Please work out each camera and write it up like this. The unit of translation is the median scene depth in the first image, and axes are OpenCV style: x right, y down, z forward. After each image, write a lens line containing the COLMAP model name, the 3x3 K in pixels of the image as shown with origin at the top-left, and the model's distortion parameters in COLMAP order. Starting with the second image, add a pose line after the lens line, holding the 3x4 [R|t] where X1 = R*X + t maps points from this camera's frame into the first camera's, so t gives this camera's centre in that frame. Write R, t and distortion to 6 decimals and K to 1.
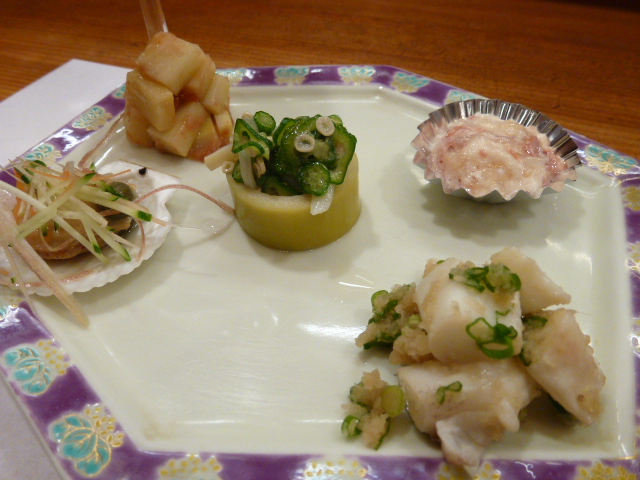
lens RADIAL K [[462.0, 0, 320.0], [0, 462.0, 240.0], [0, 0, 1]] dist [-0.053374, -0.000970]
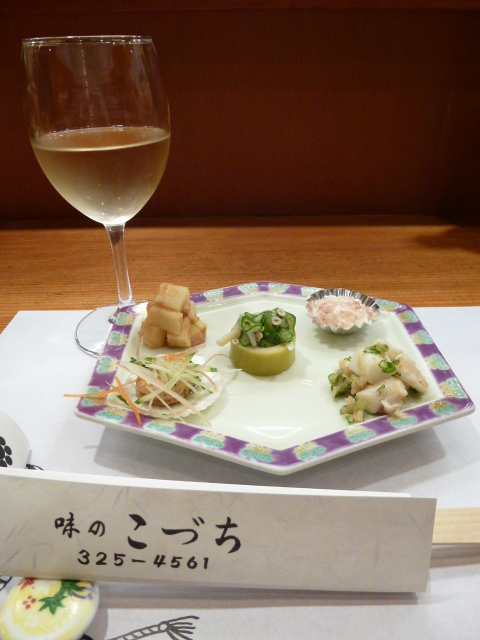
lens RADIAL K [[462.0, 0, 240.0], [0, 462.0, 320.0], [0, 0, 1]] dist [-0.053374, -0.000970]
pose [[0.919719, -0.185691, 0.345884, -0.921863], [0.269471, 0.939328, -0.212247, 0.200500], [-0.285486, 0.288413, 0.913956, -0.937791]]
